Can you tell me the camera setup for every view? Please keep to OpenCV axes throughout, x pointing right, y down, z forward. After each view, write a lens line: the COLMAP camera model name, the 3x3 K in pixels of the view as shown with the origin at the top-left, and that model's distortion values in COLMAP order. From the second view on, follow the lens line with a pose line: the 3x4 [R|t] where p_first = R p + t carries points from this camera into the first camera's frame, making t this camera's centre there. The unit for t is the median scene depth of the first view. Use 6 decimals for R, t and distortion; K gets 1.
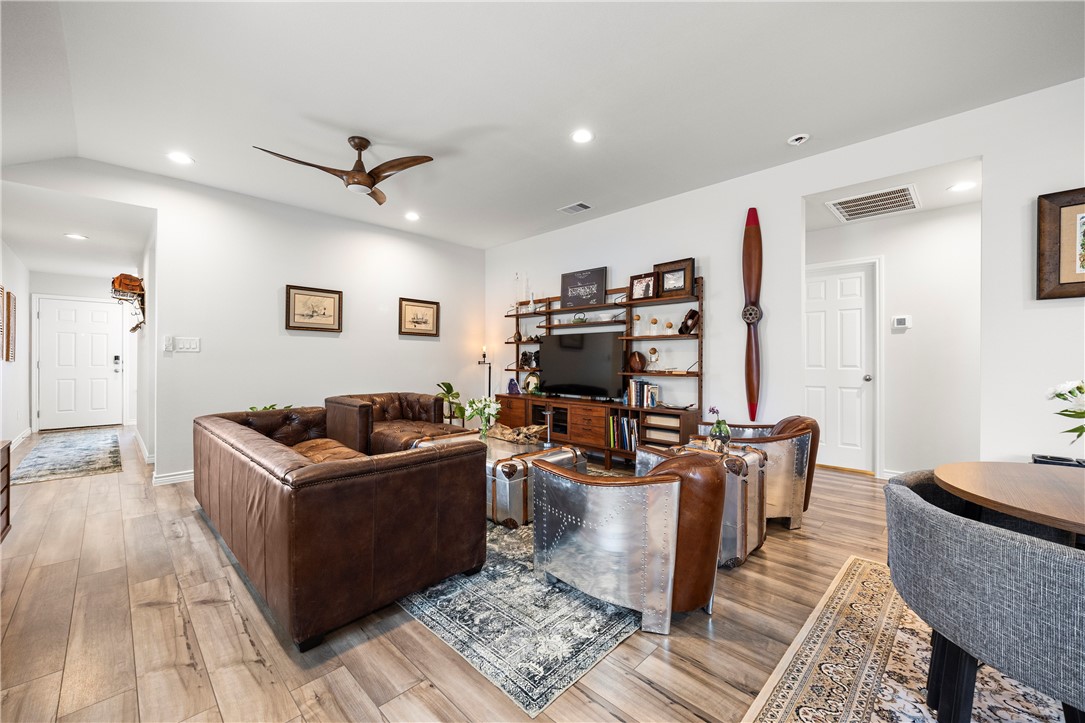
lens RADIAL K [[428.4, 0, 543.6], [0, 428.4, 359.1], [0, 0, 1]] dist [0.004068, -0.000327]
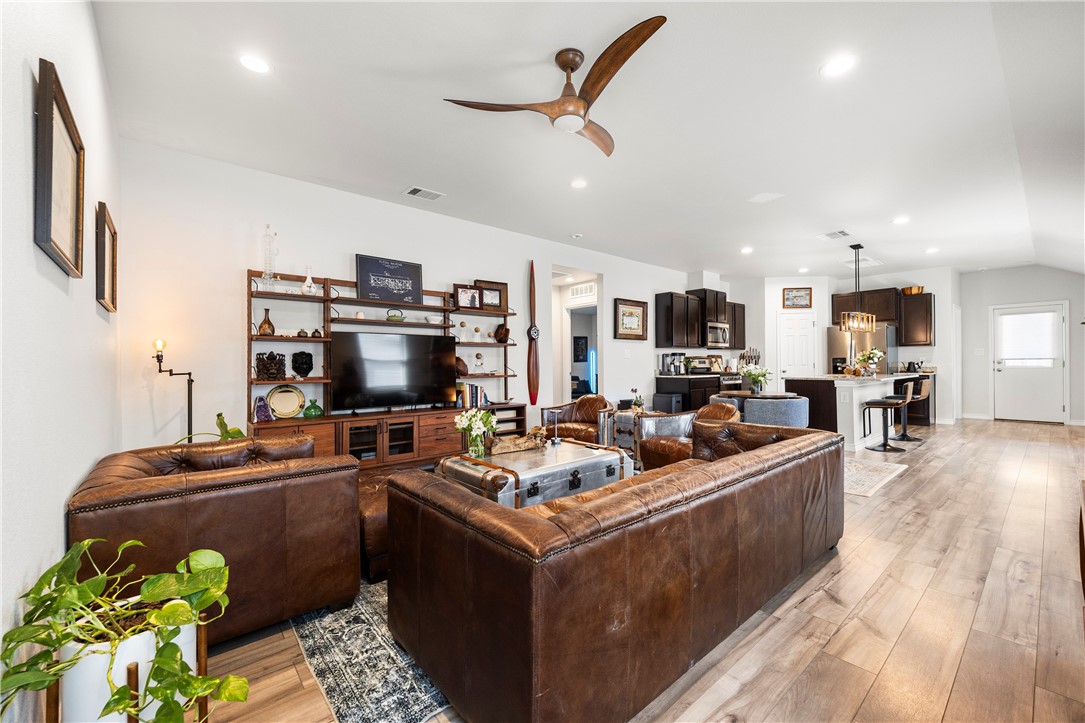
lens RADIAL K [[428.4, 0, 542.9], [0, 428.4, 363.2], [0, 0, 1]] dist [0.004068, -0.000327]
pose [[0.091497, -0.001695, 0.995804, -0.788006], [0.005324, 0.999985, 0.001213, -0.000937], [-0.995791, 0.005190, 0.091505, 0.677095]]
